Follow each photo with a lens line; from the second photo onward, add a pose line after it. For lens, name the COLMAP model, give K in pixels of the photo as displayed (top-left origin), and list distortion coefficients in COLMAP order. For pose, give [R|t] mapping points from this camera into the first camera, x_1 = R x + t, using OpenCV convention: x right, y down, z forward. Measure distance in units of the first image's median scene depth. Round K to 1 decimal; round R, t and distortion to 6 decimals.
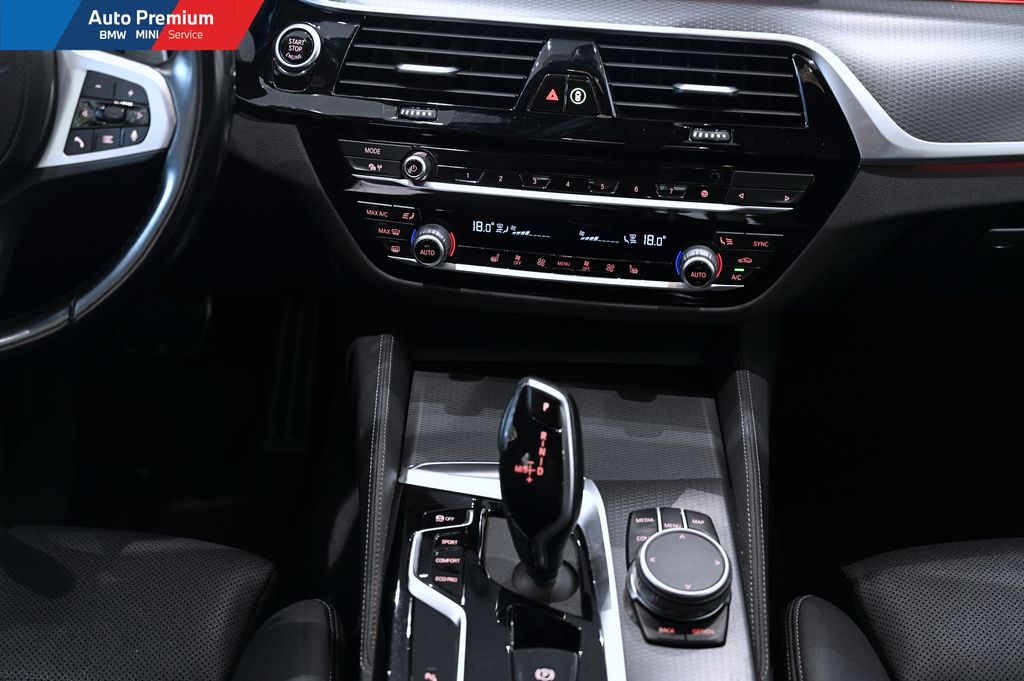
lens RADIAL K [[1524.6, 0, 509.2], [0, 1524.6, 345.7], [0, 0, 1]] dist [-0.020689, 0.000000]
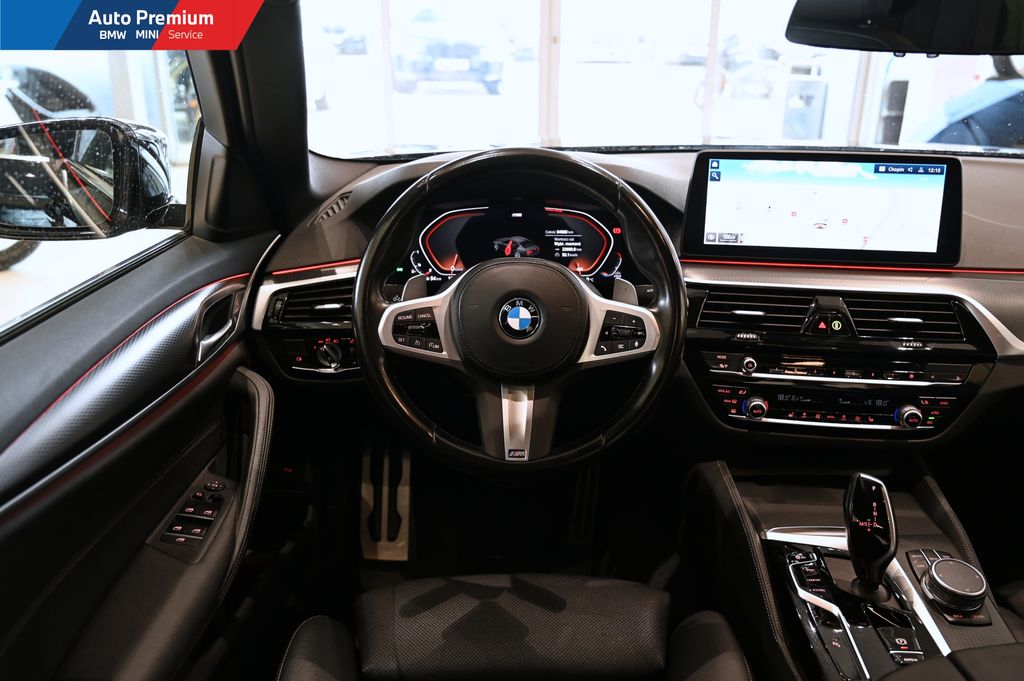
lens RADIAL K [[891.6, 0, 507.9], [0, 891.6, 341.8], [0, 0, 1]] dist [-0.007544, 0.008180]
pose [[0.999888, -0.014966, 0.000239, -0.354504], [0.014732, 0.981144, -0.192717, 0.058264], [0.002650, 0.192699, 0.981254, -0.058171]]
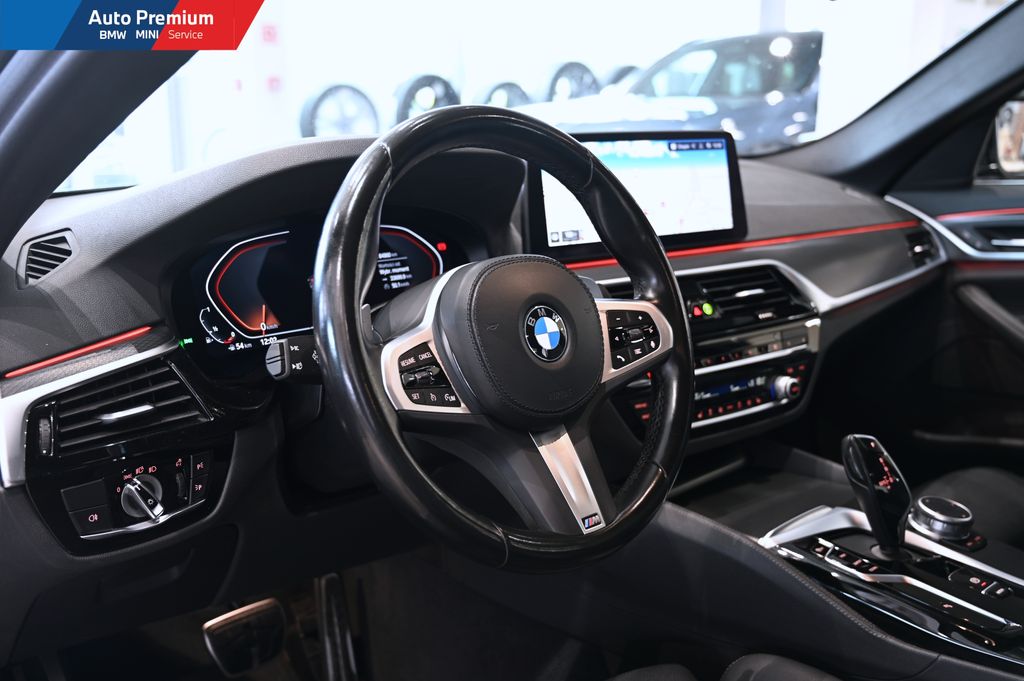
lens RADIAL K [[996.7, 0, 510.0], [0, 996.7, 344.9], [0, 0, 1]] dist [-0.012503, 0.000000]
pose [[0.715096, -0.175715, 0.676581, -0.867889], [0.383125, 0.908087, -0.169095, -0.024670], [-0.584682, 0.380135, 0.716690, 0.350695]]
